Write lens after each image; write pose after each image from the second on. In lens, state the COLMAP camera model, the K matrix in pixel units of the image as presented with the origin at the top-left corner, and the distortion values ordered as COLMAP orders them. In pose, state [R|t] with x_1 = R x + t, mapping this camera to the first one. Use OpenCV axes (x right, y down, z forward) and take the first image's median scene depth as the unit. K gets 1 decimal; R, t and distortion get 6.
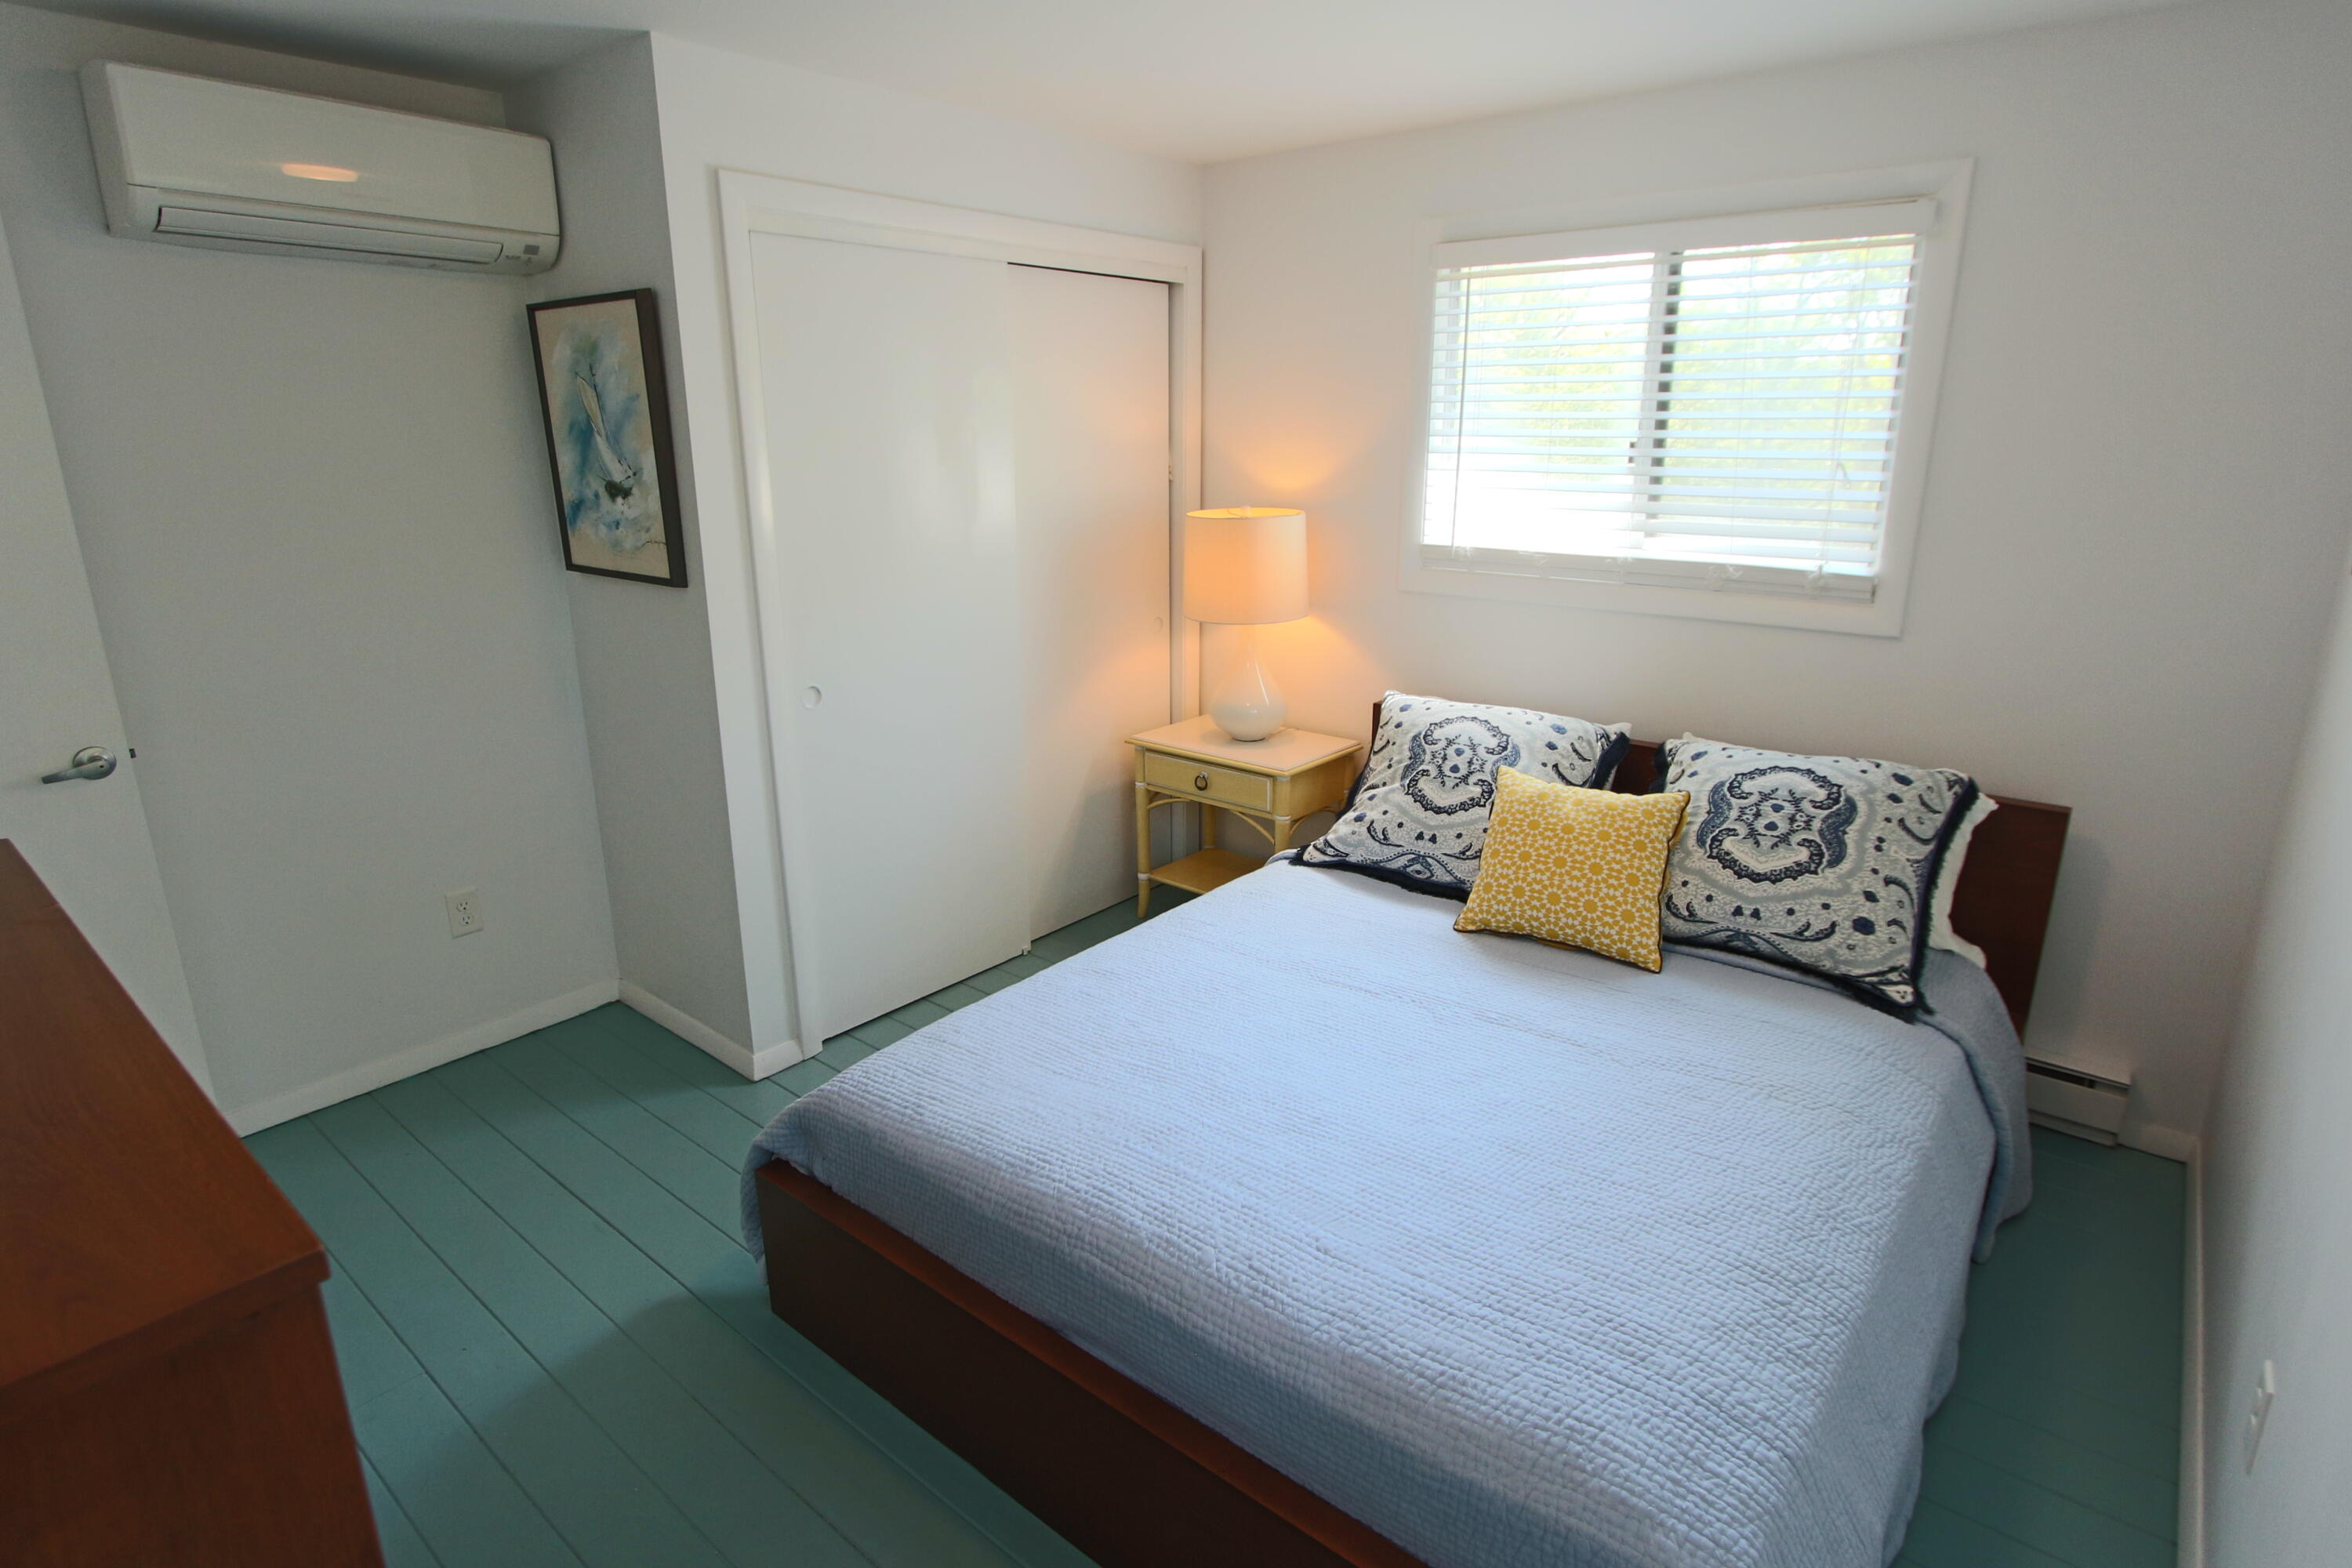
lens RADIAL K [[1211.9, 0, 1173.8], [0, 1211.9, 776.3], [0, 0, 1]] dist [-0.016374, 0.001540]
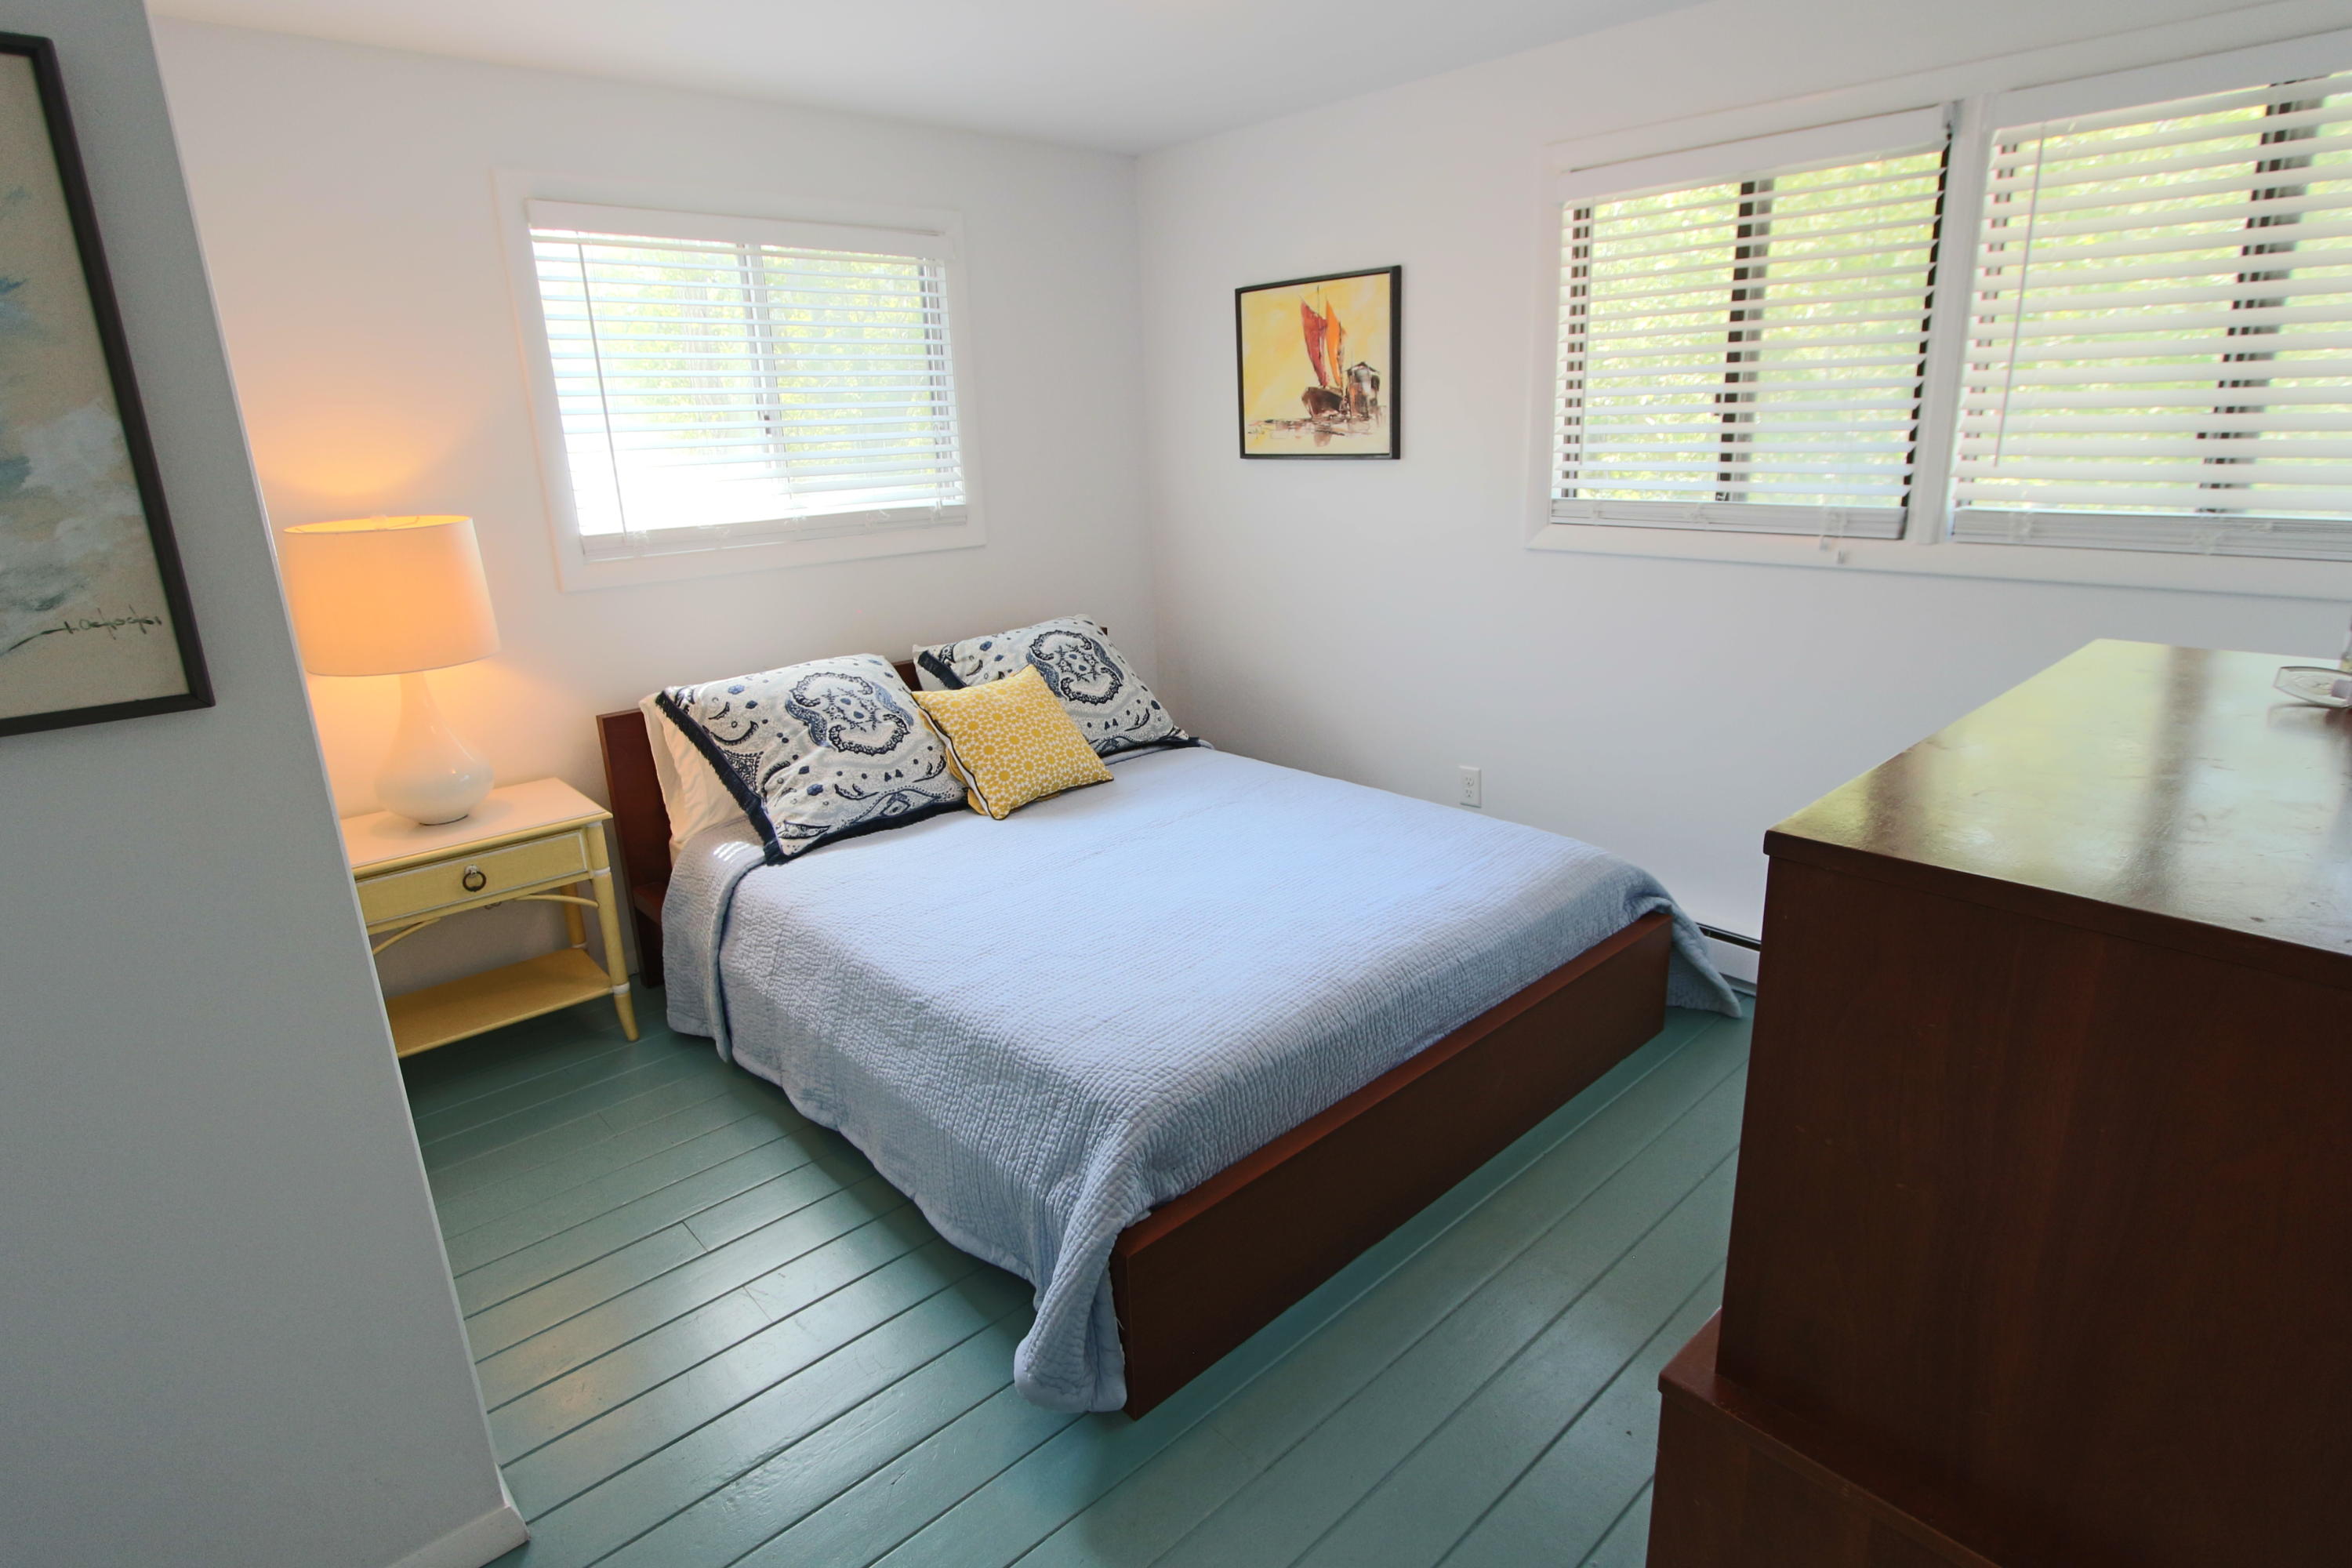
lens RADIAL K [[1211.9, 0, 1174.2], [0, 1211.9, 787.5], [0, 0, 1]] dist [-0.016374, 0.001540]
pose [[0.136142, -0.289989, 0.947297, -0.791580], [0.304607, 0.922133, 0.238508, -0.121919], [-0.942698, 0.256082, 0.213874, 0.542663]]
